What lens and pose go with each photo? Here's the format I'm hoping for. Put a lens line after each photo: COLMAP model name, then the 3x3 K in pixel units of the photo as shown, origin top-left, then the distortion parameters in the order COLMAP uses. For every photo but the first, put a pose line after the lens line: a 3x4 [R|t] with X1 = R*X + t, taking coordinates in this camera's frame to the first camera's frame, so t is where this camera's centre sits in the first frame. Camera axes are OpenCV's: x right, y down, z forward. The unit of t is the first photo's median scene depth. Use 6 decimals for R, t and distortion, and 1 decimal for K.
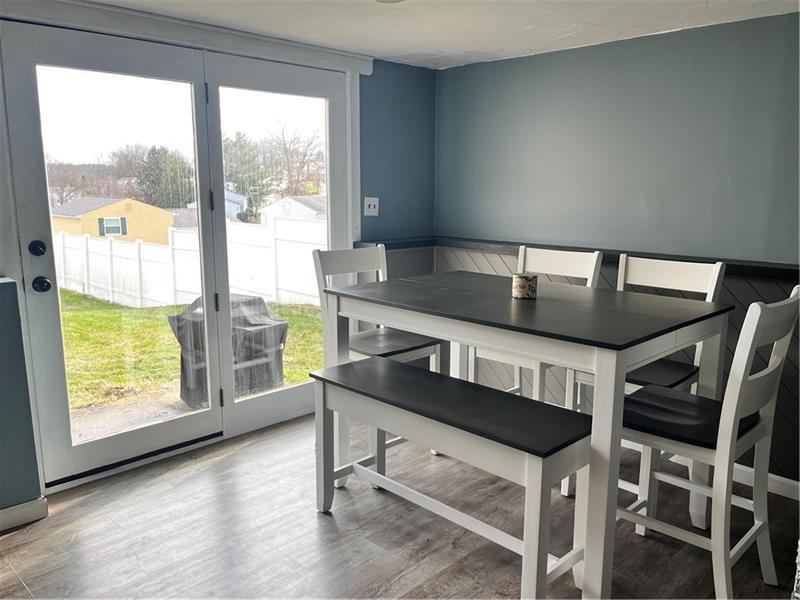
lens RADIAL K [[641.2, 0, 400.0], [0, 641.2, 298.8], [0, 0, 1]] dist [0.055203, -0.060542]
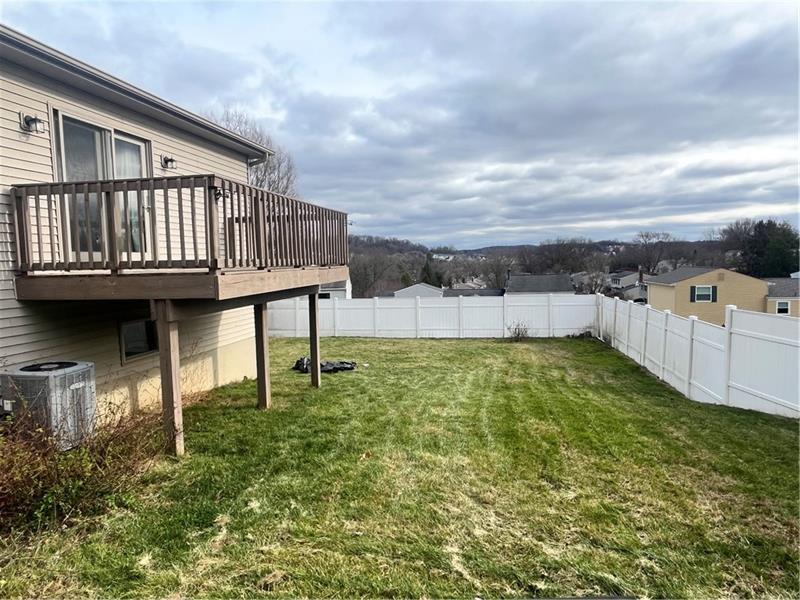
lens RADIAL K [[513.1, 0, 400.6], [0, 513.1, 300.6], [0, 0, 1]] dist [-0.004902, 0.000876]
pose [[0.564255, 0.050491, -0.824055, -0.069190], [-0.125583, 0.991762, -0.025224, -0.050209], [0.815993, 0.117720, 0.565948, 0.323148]]
